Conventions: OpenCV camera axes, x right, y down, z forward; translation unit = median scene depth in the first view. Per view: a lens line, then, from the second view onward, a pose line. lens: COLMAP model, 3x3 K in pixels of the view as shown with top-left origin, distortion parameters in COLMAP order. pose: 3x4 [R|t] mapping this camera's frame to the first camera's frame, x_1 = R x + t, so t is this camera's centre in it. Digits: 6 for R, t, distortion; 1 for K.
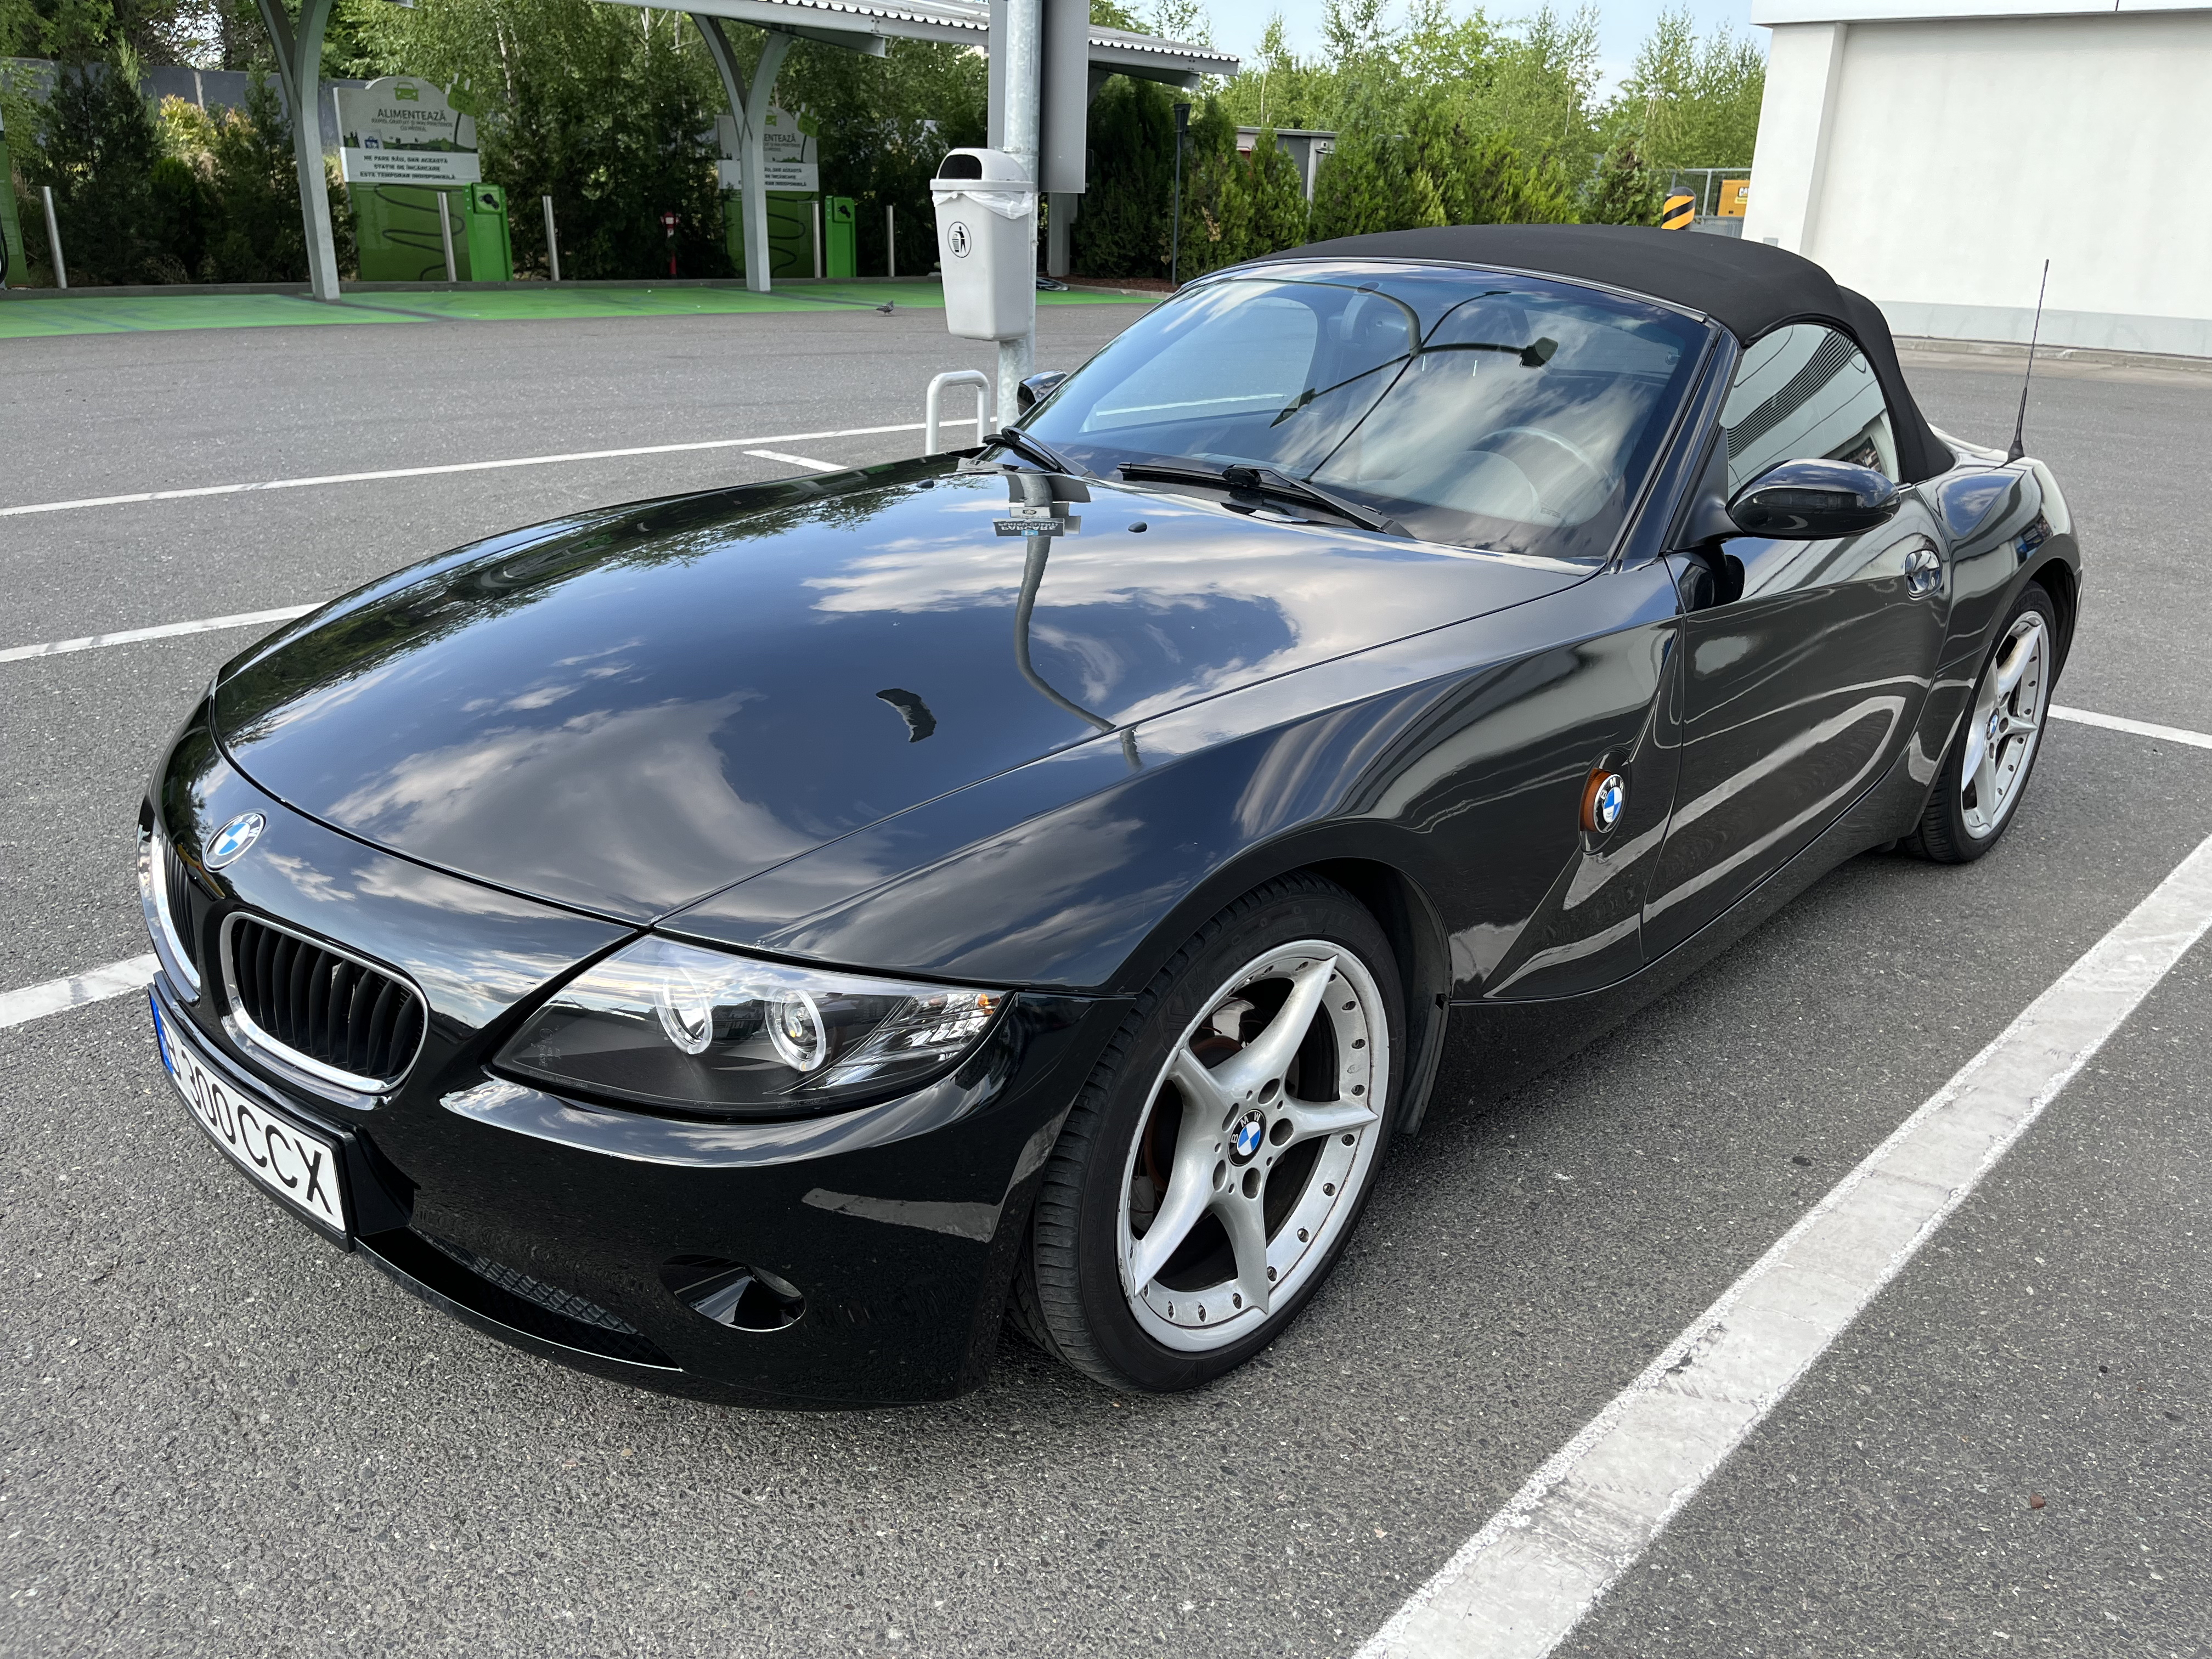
lens RADIAL K [[1655.3, 0, 1106.2], [0, 1655.3, 818.9], [0, 0, 1]] dist [0.070463, -0.087940]
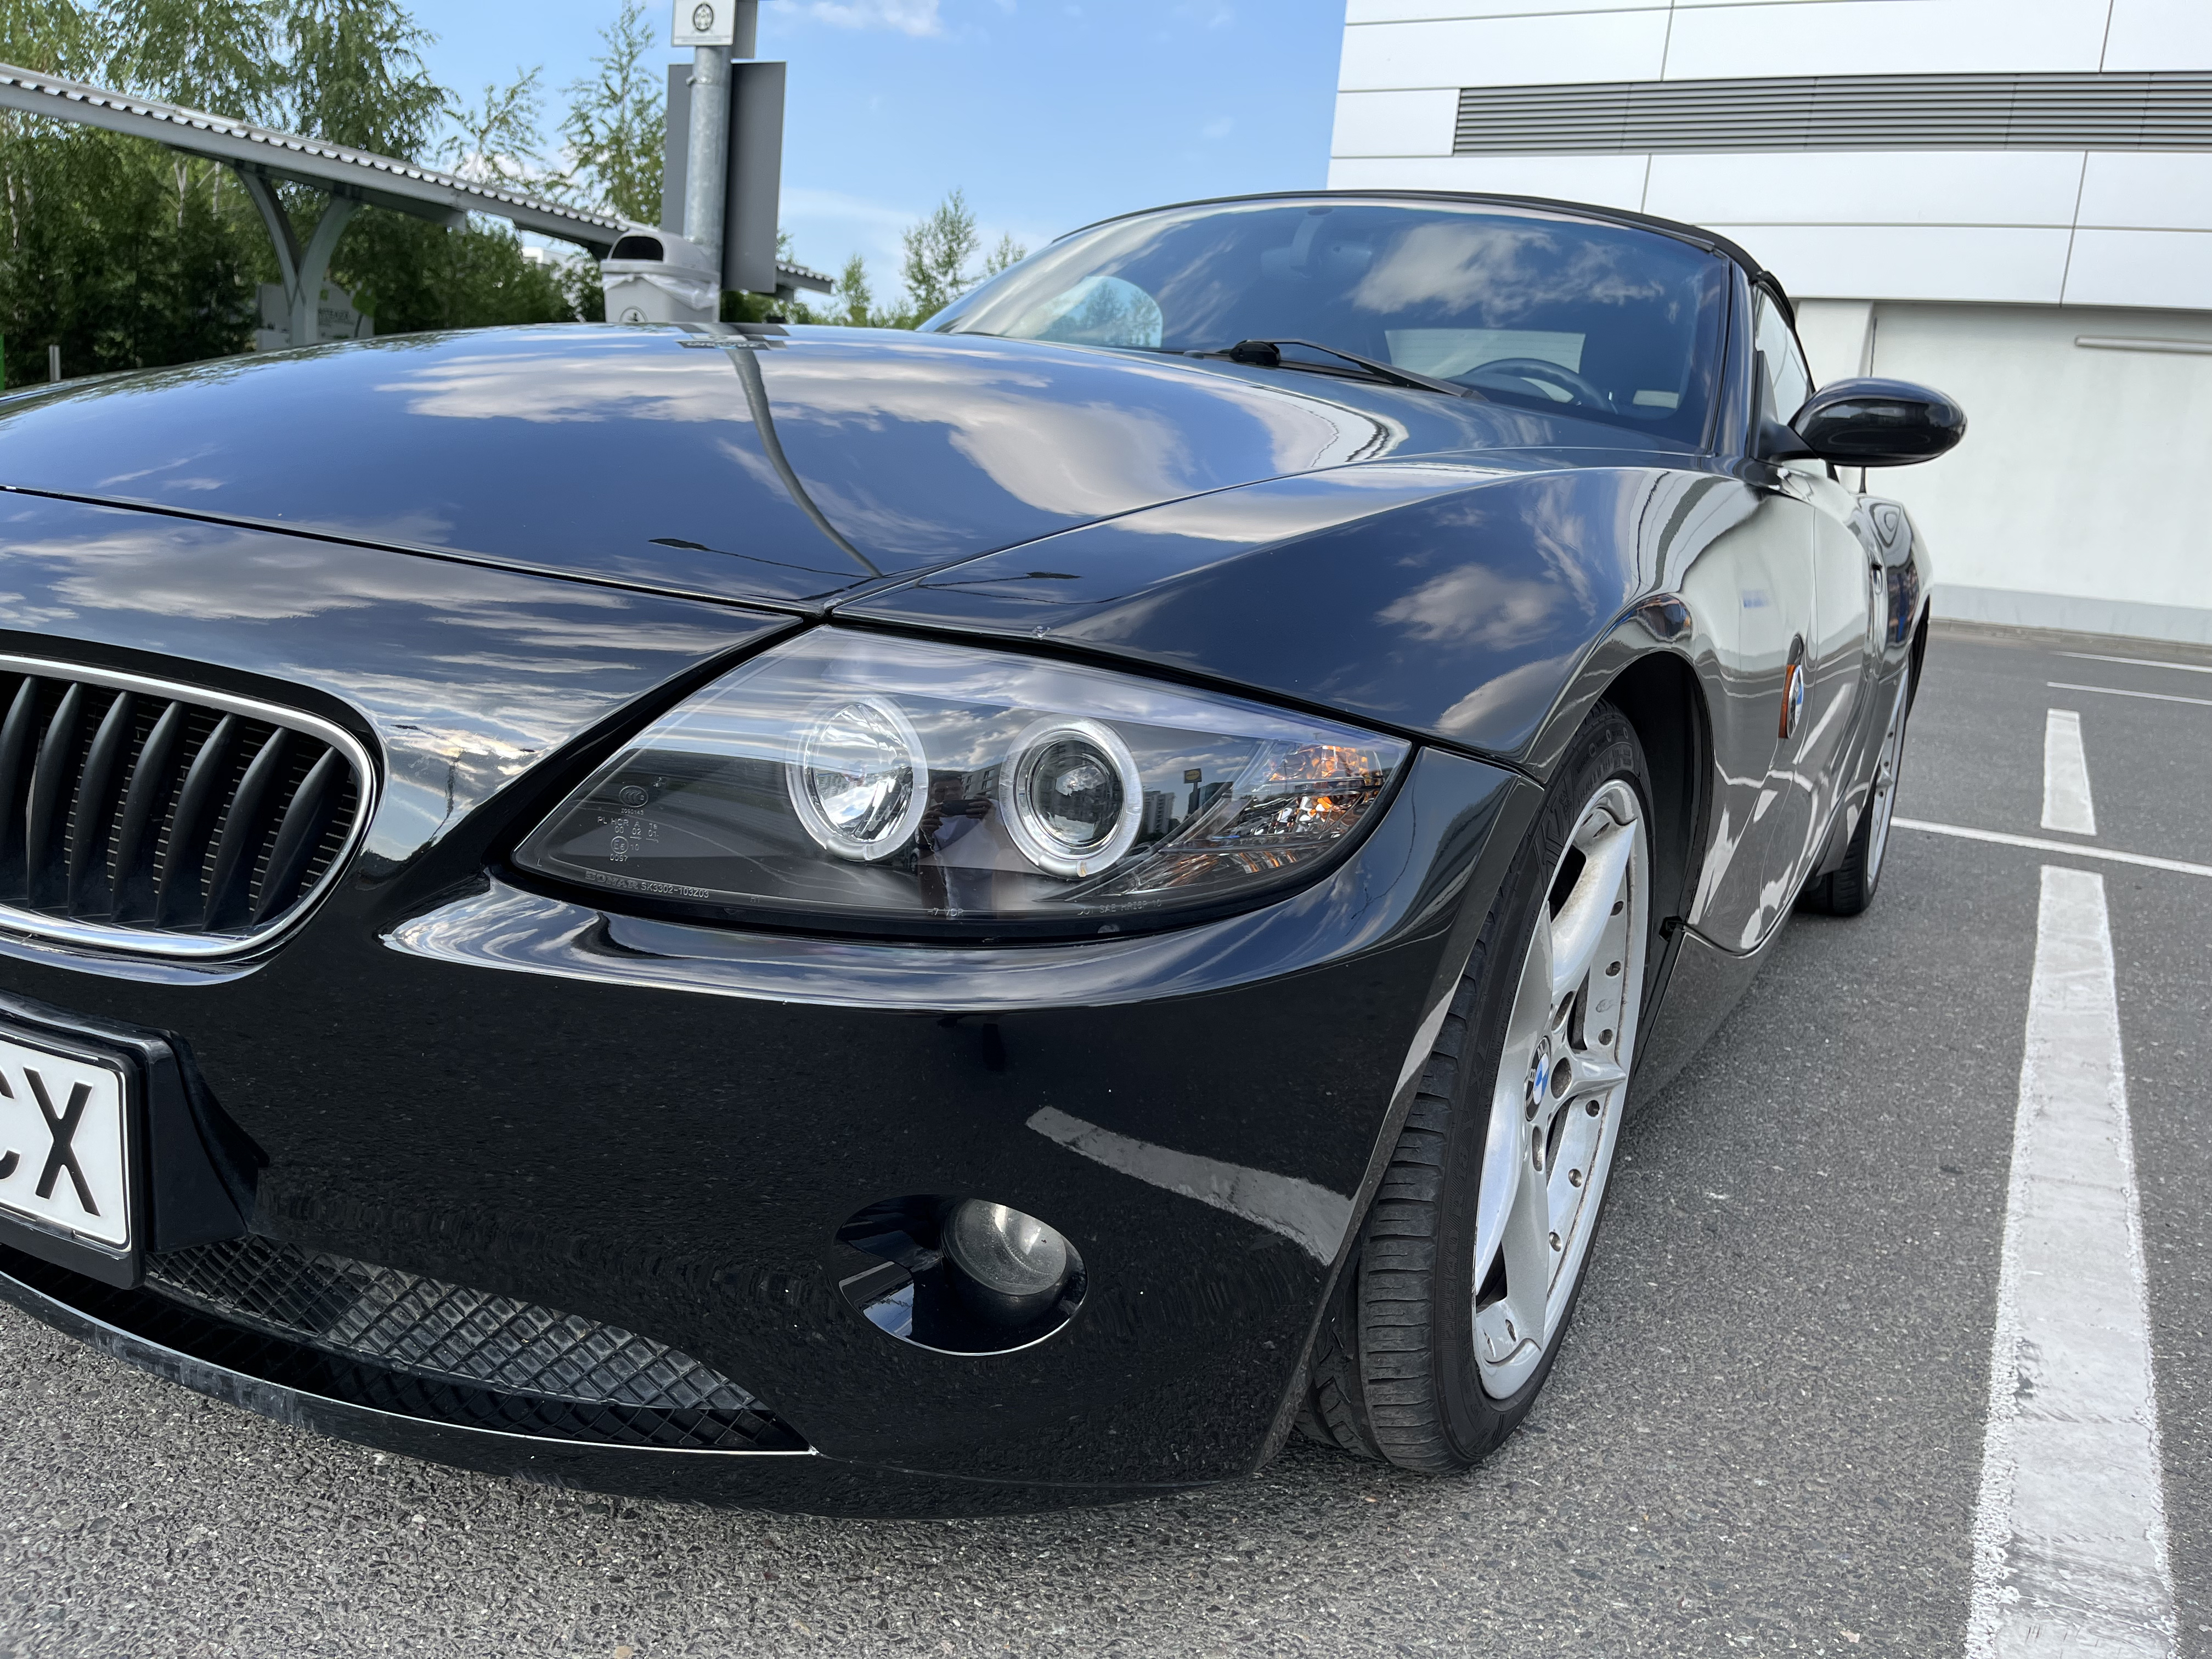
lens RADIAL K [[1665.3, 0, 1113.1], [0, 1665.3, 824.1], [0, 0, 1]] dist [0.098940, -0.140562]
pose [[0.965693, 0.011467, 0.259434, -0.071211], [0.023750, 0.990938, -0.132206, 0.046582], [-0.258599, 0.133832, 0.956669, 0.096241]]
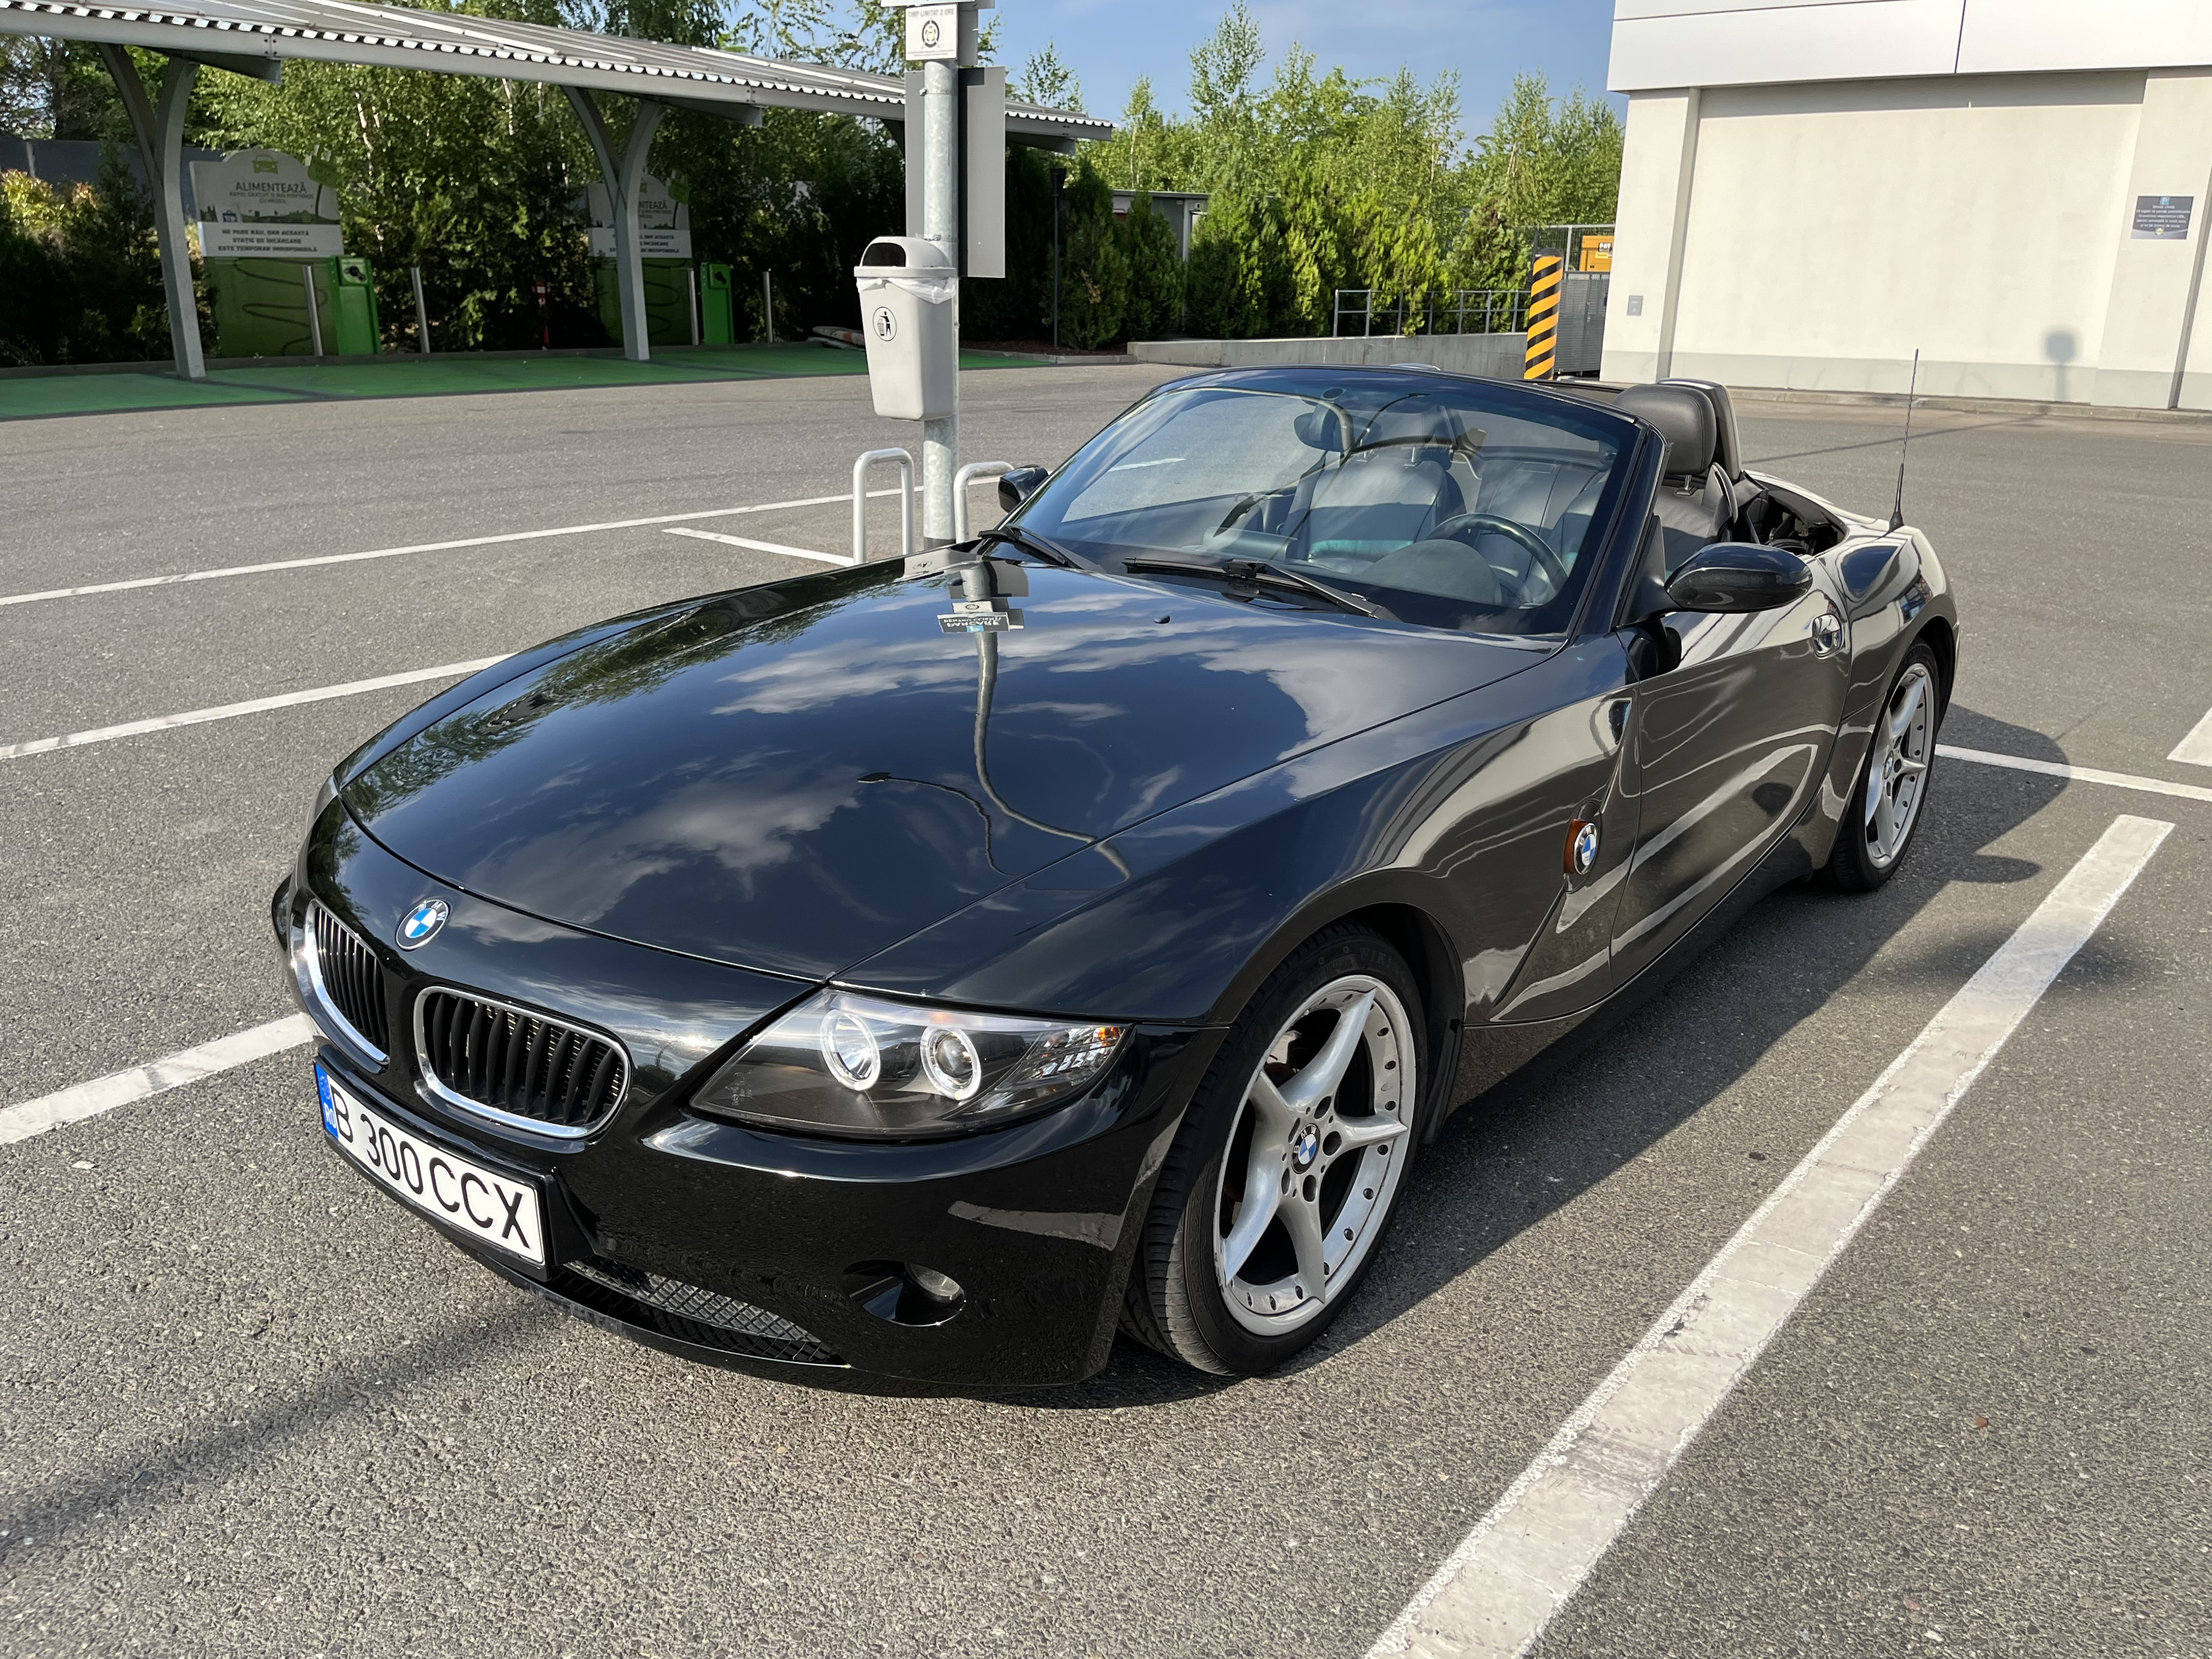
lens RADIAL K [[1694.1, 0, 1106.5], [0, 1694.1, 829.4], [0, 0, 1]] dist [0.032206, -0.011376]
pose [[0.997117, -0.034976, 0.067340, -0.033235], [0.036965, 0.998909, -0.028522, -0.000411], [-0.066269, 0.030929, 0.997322, -0.046440]]
